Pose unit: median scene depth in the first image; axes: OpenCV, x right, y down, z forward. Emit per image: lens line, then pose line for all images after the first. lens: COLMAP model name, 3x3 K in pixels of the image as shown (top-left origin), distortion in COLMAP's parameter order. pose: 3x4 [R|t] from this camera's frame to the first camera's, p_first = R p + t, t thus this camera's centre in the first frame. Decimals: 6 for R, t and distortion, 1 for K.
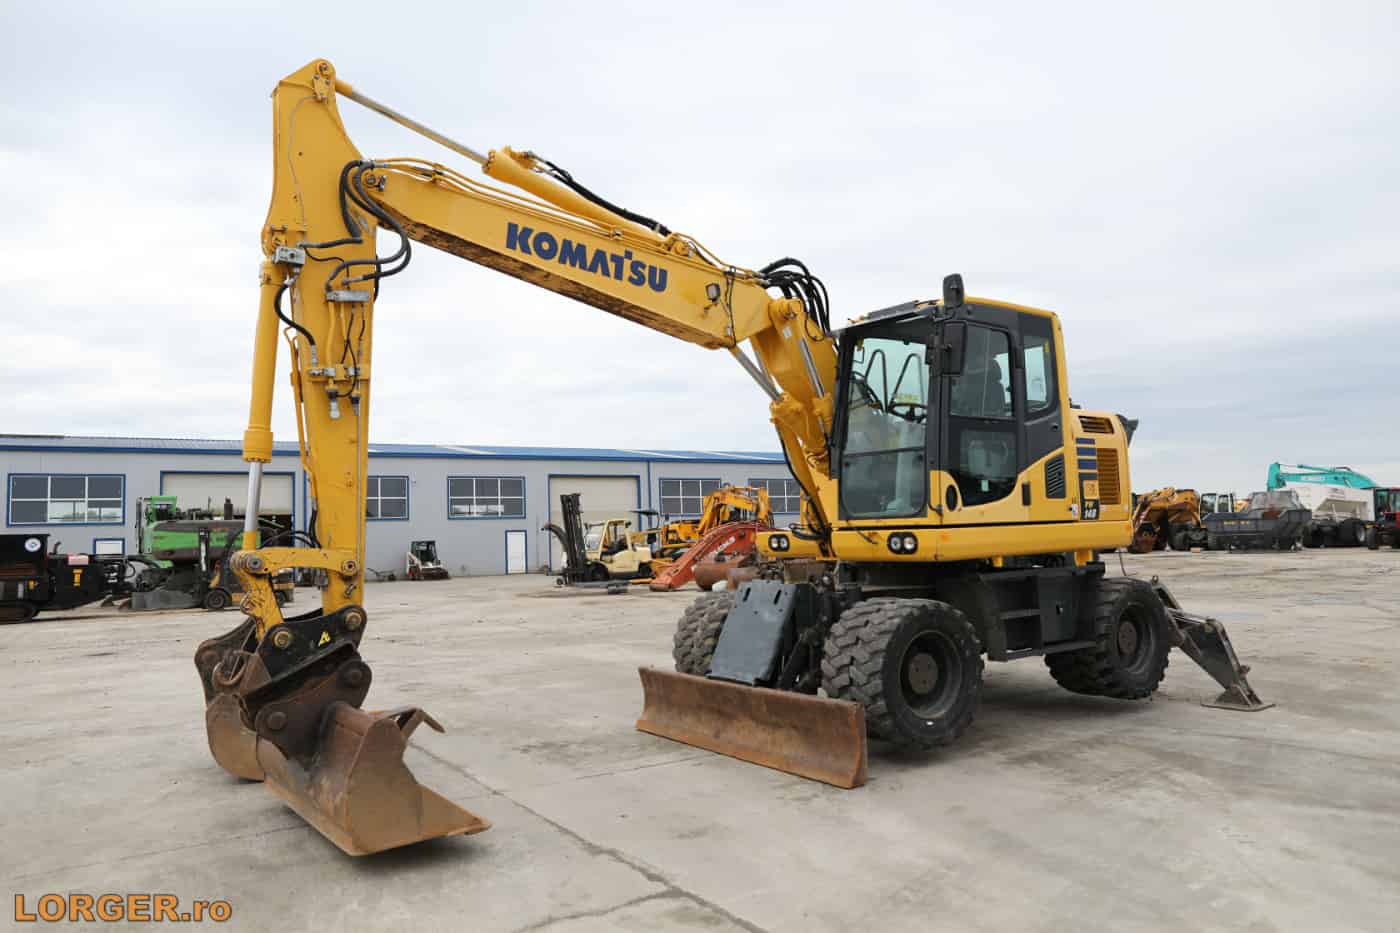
lens RADIAL K [[948.1, 0, 699.6], [0, 948.1, 460.6], [0, 0, 1]] dist [-0.047723, 0.045977]
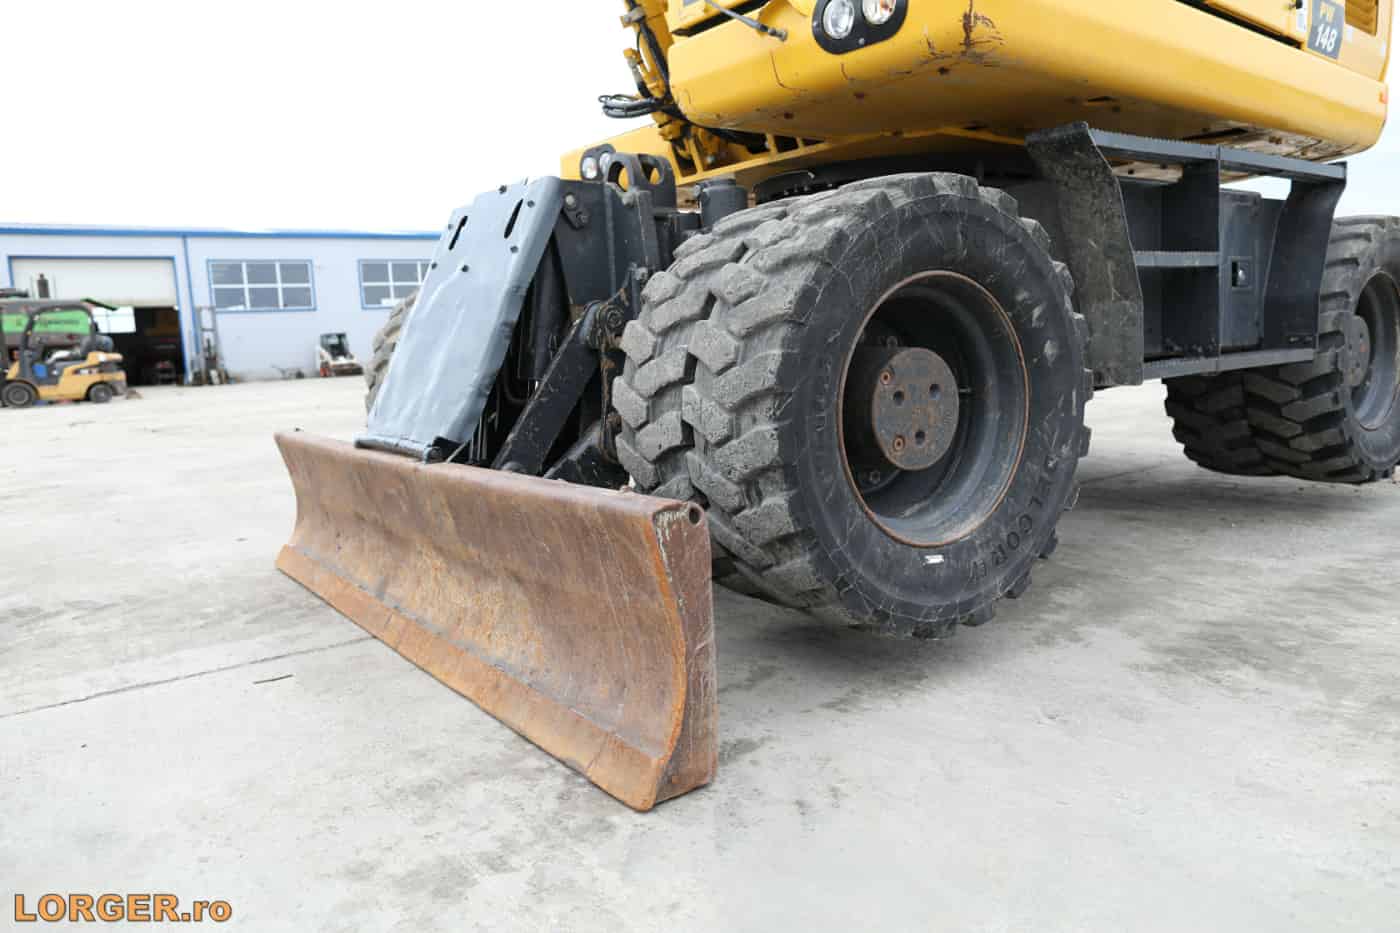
lens RADIAL K [[948.1, 0, 699.6], [0, 948.1, 460.6], [0, 0, 1]] dist [-0.047723, 0.045977]
pose [[0.999340, -0.020513, 0.029992, 0.148888], [0.013936, 0.978660, 0.205013, 0.171284], [-0.033557, -0.204460, 0.978300, 0.665986]]
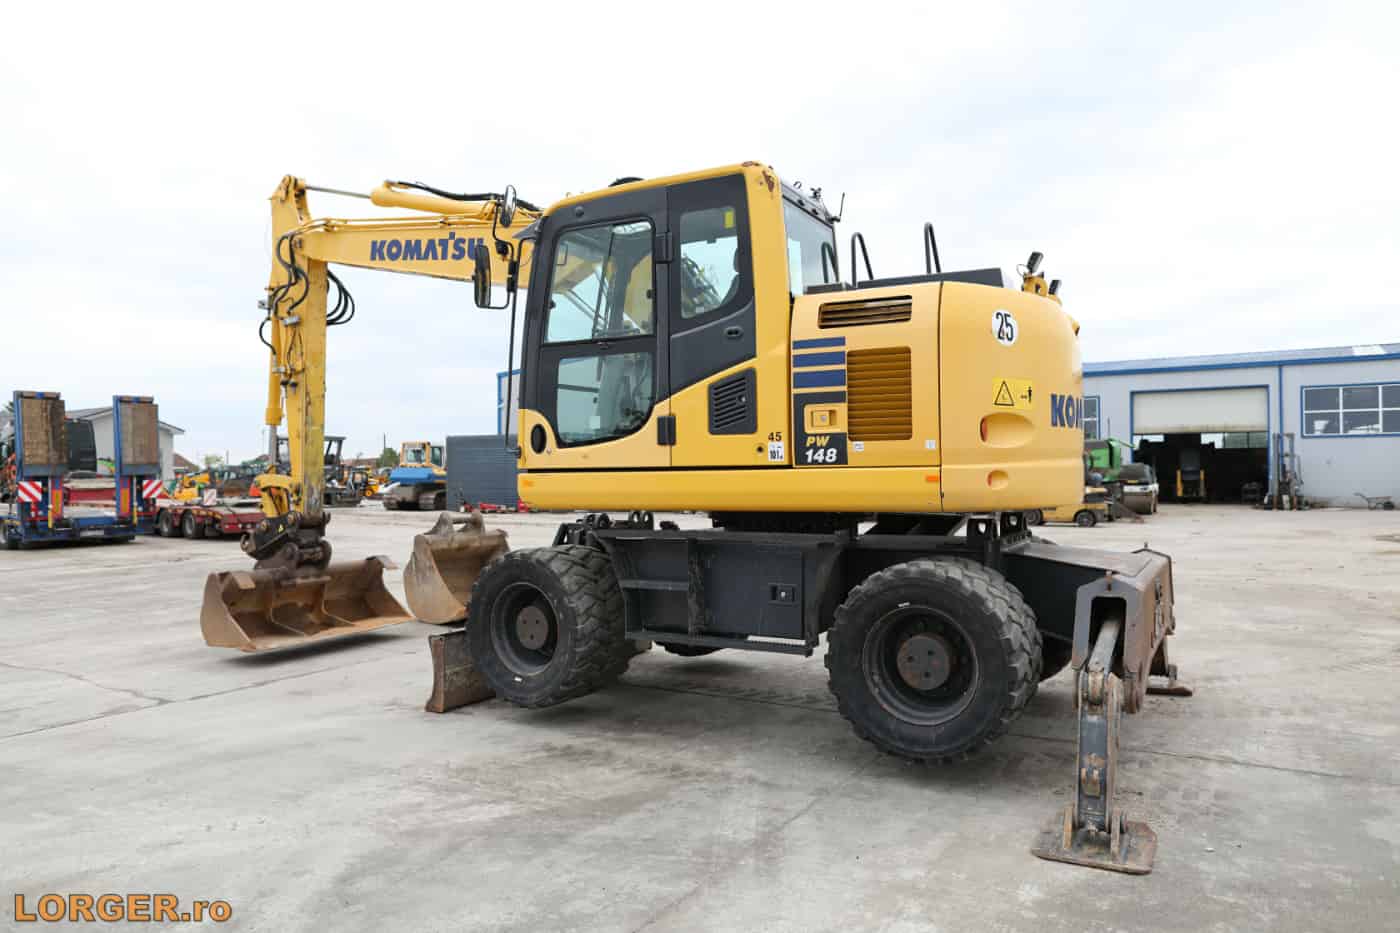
lens RADIAL K [[948.1, 0, 699.6], [0, 948.1, 460.6], [0, 0, 1]] dist [-0.047723, 0.045977]
pose [[0.422354, 0.016866, -0.906274, 1.120870], [0.065209, 0.996671, 0.048937, 0.025981], [0.904082, -0.079766, 0.419848, 0.752620]]
